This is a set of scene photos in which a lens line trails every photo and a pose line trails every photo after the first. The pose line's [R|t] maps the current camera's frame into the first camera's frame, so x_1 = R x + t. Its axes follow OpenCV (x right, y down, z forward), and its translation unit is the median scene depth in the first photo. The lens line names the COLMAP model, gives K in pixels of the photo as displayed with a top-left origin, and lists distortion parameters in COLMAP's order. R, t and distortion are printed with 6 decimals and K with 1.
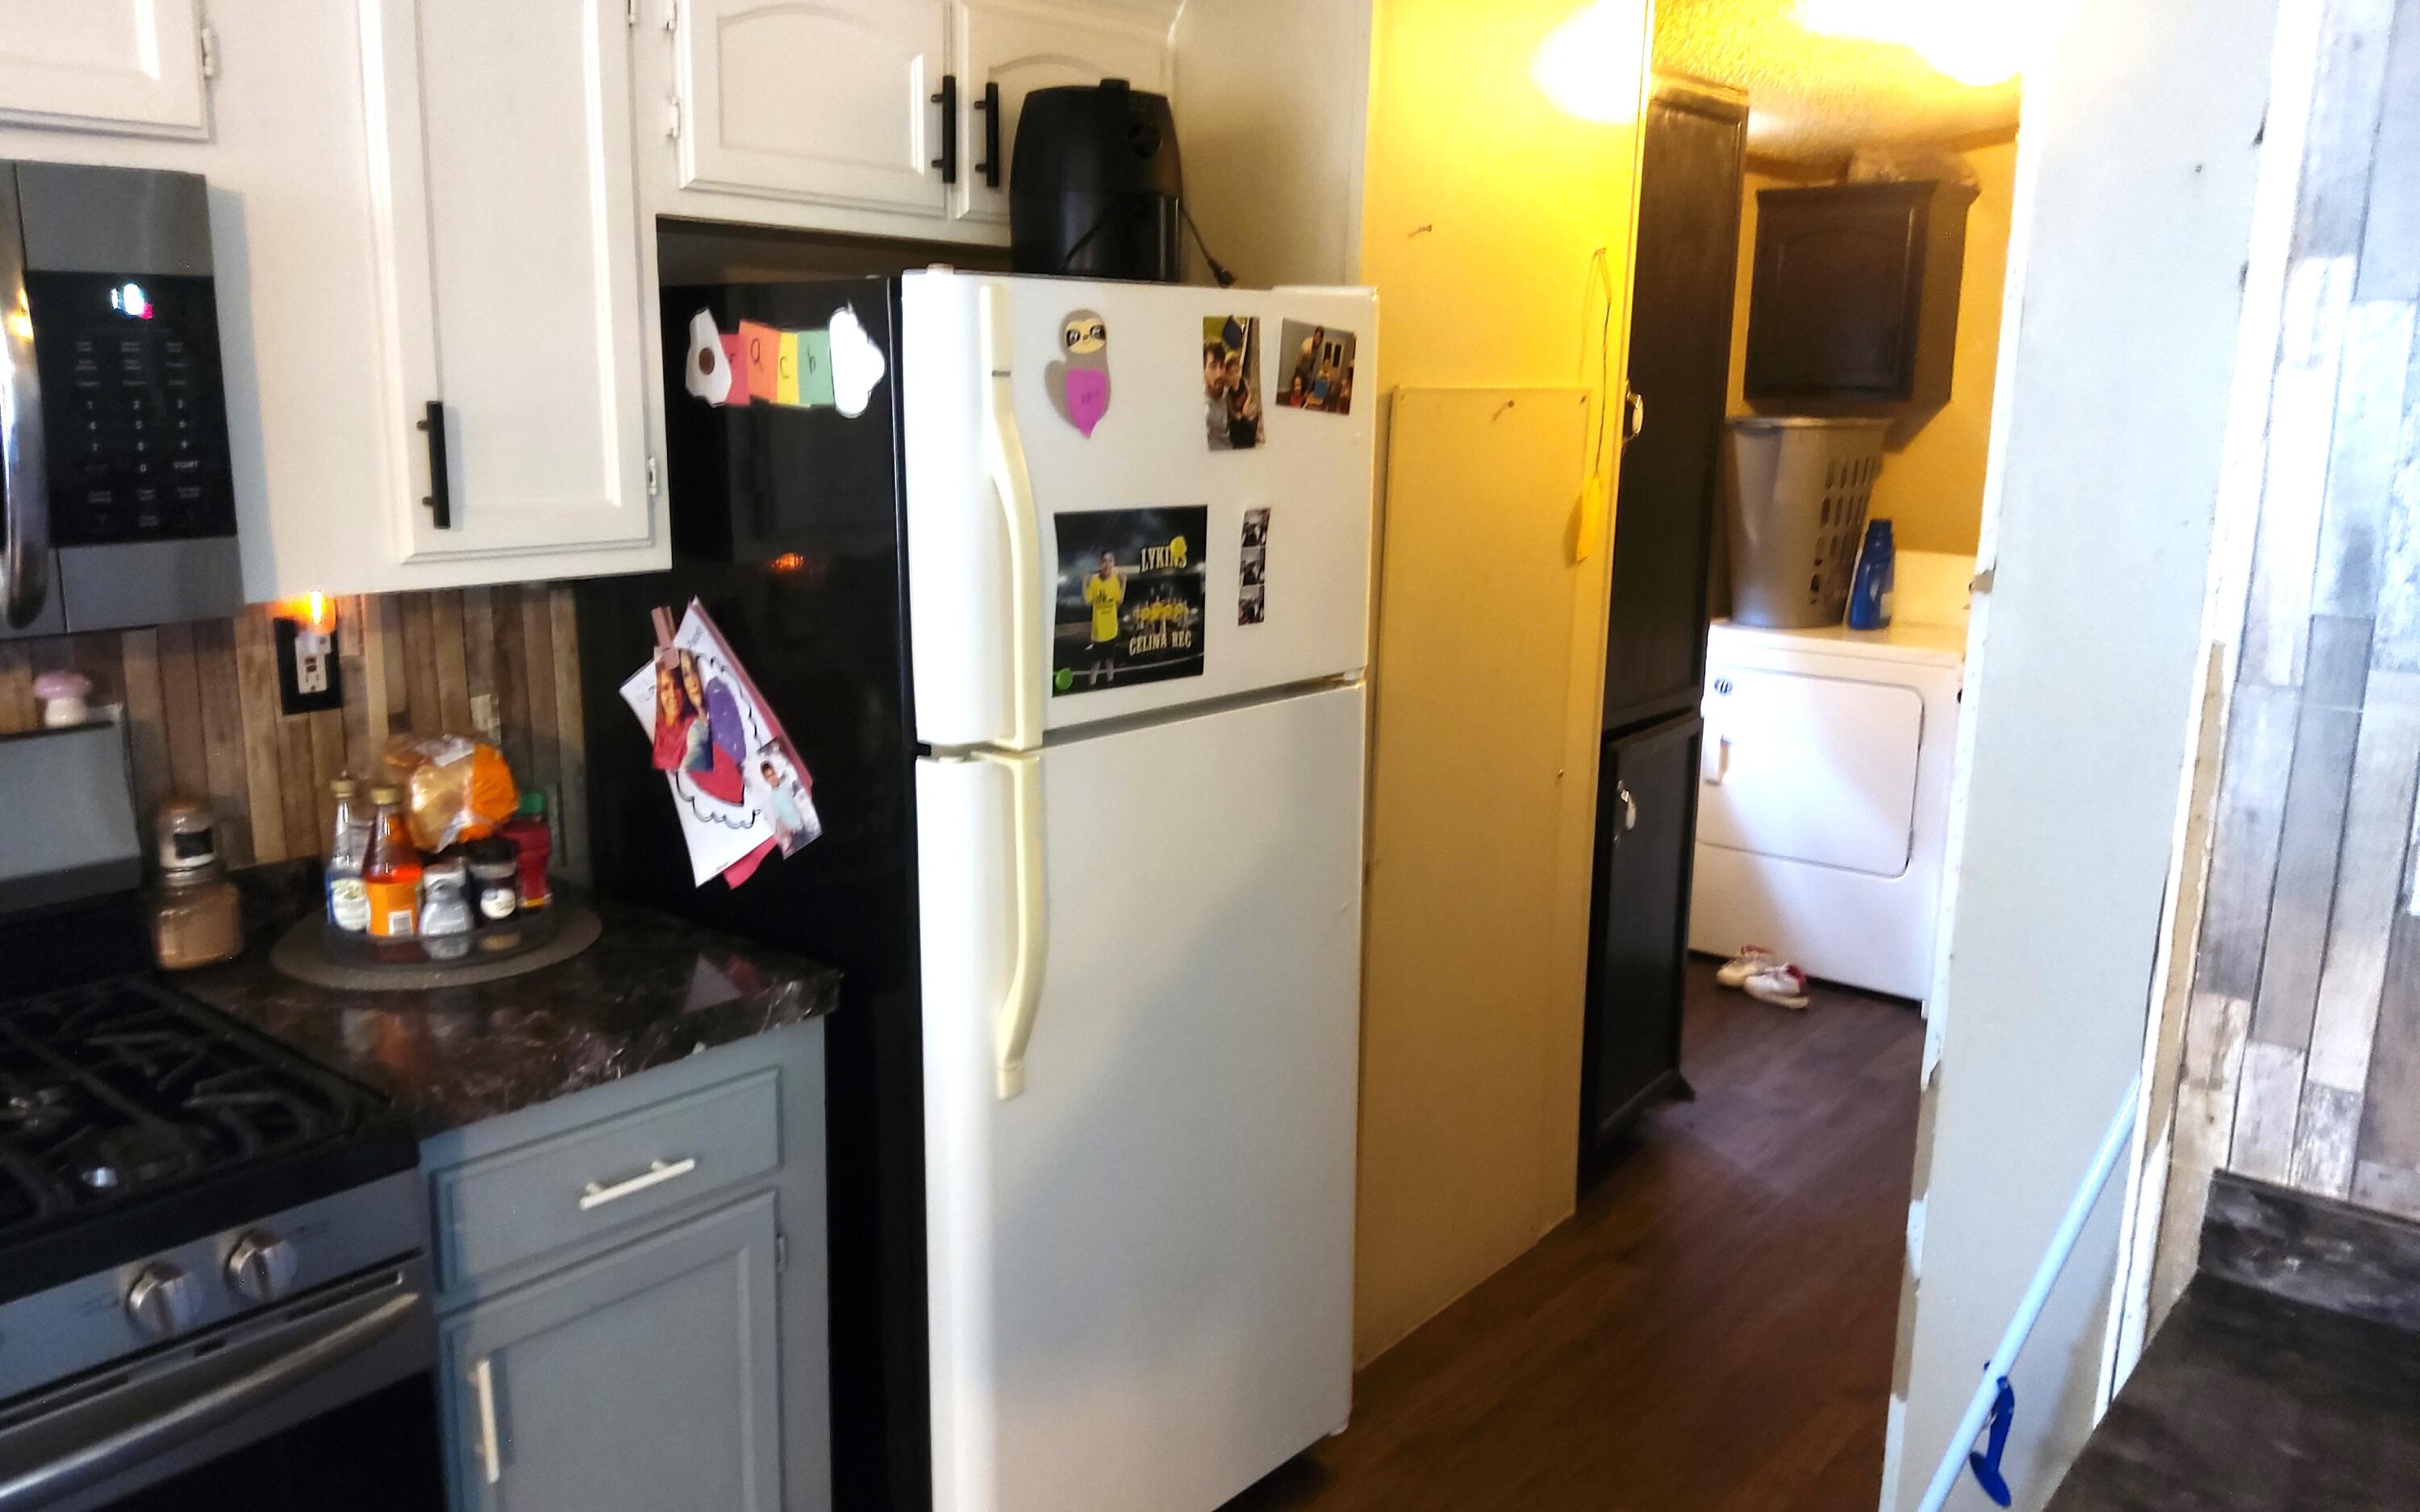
lens RADIAL K [[1820.7, 0, 1151.0], [0, 1820.7, 769.3], [0, 0, 1]] dist [0.126078, -0.197495]
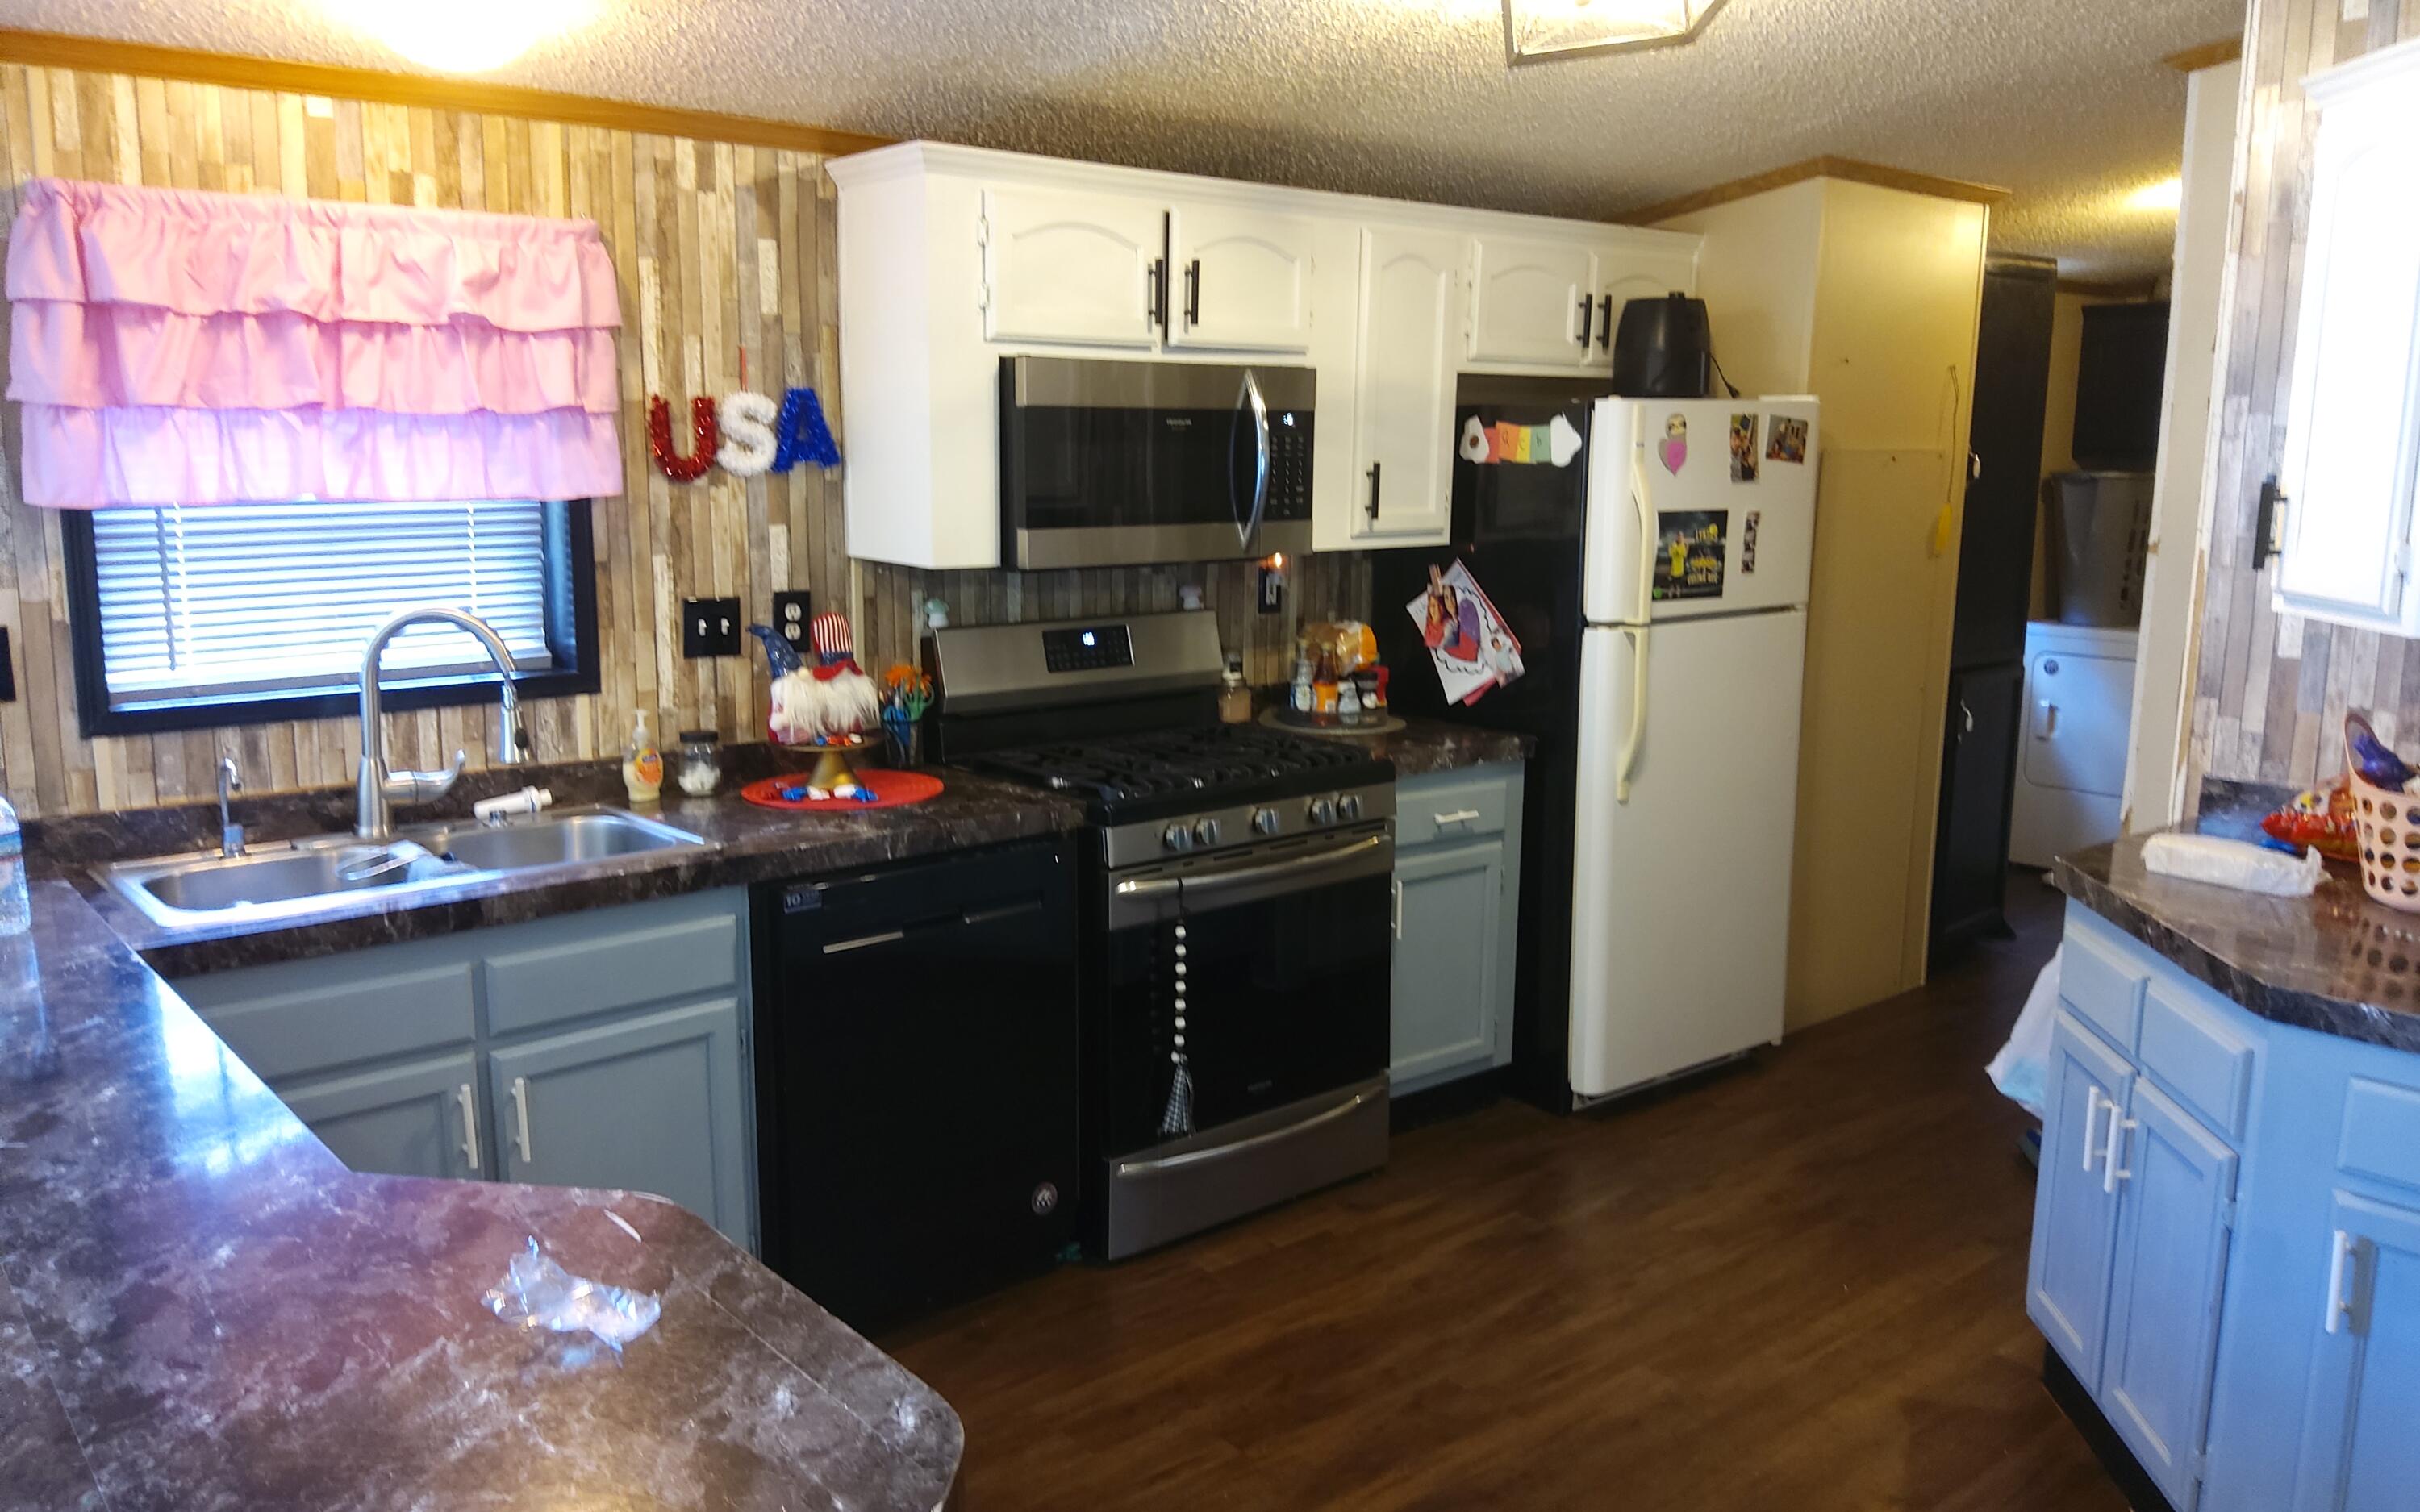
lens RADIAL K [[1820.7, 0, 1151.0], [0, 1820.7, 769.3], [0, 0, 1]] dist [0.126078, -0.197495]
pose [[0.983742, 0.025869, -0.177714, -0.217419], [-0.032460, 0.998885, -0.034282, 0.218664], [0.176629, 0.039493, 0.983485, -1.028582]]
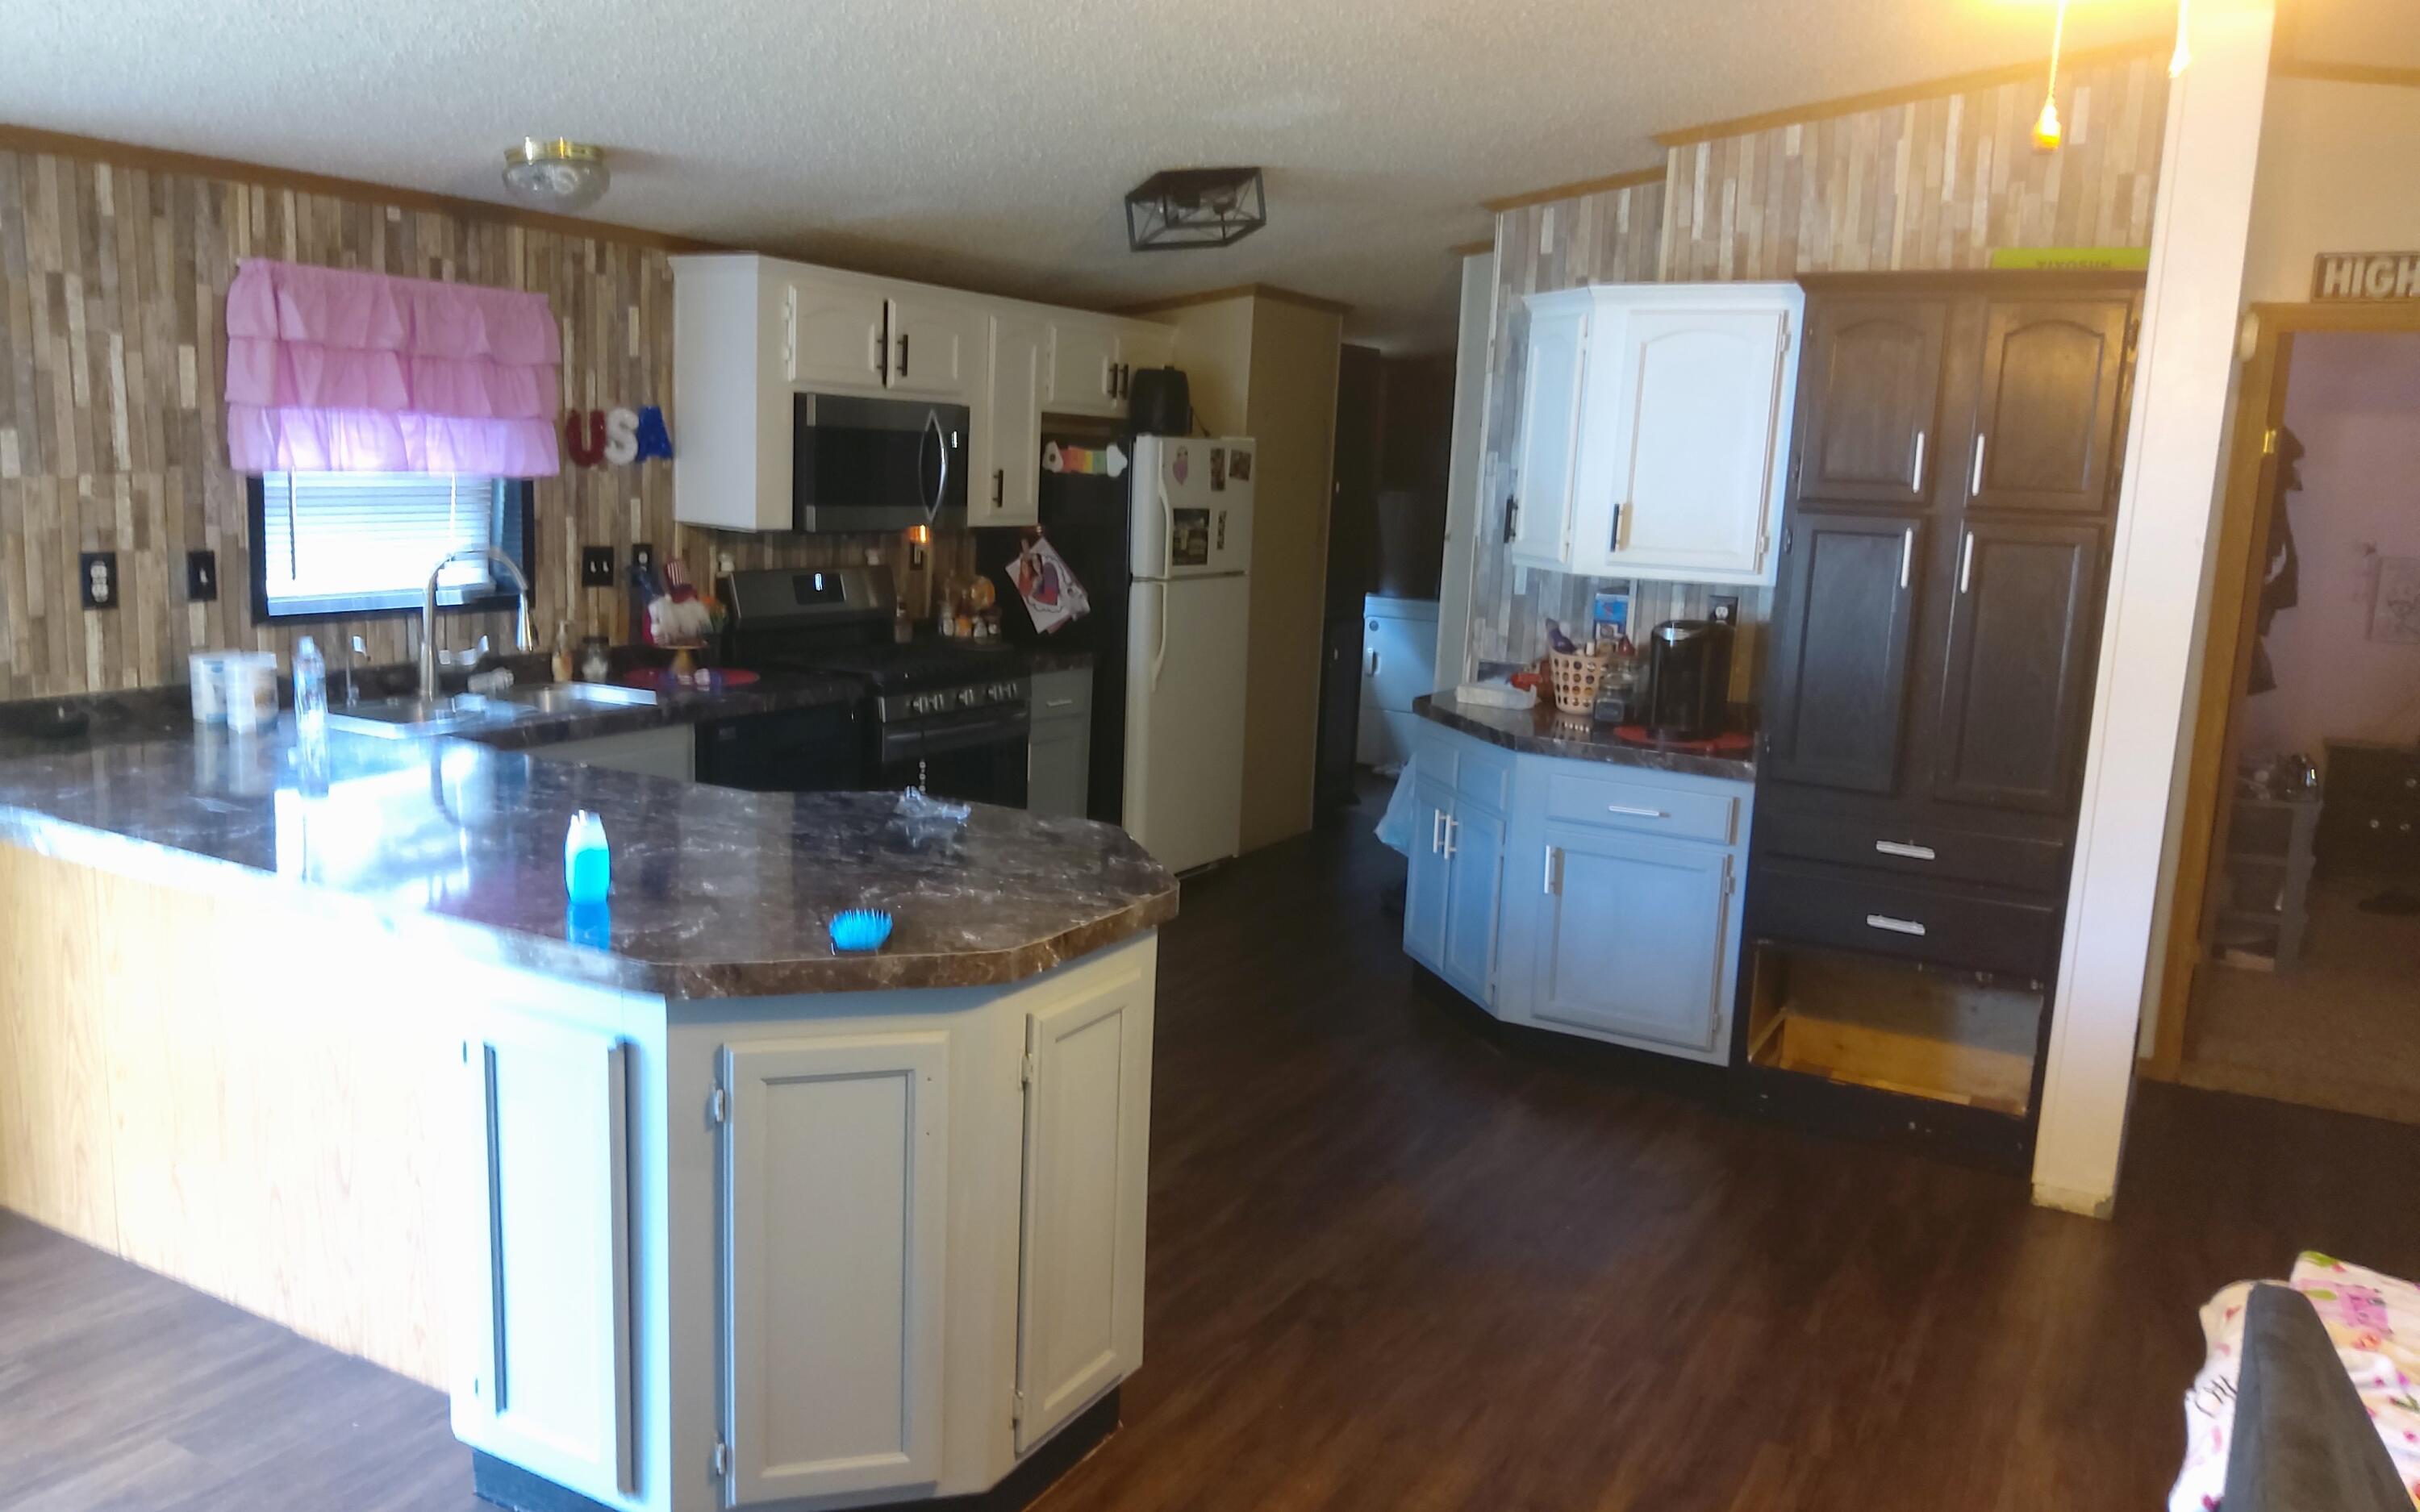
lens RADIAL K [[1820.7, 0, 1151.0], [0, 1820.7, 769.3], [0, 0, 1]] dist [0.126078, -0.197495]
pose [[0.984500, 0.002418, 0.175367, -0.599691], [0.004259, 0.999281, -0.037686, 0.406098], [-0.175332, 0.037849, 0.983782, -1.972290]]
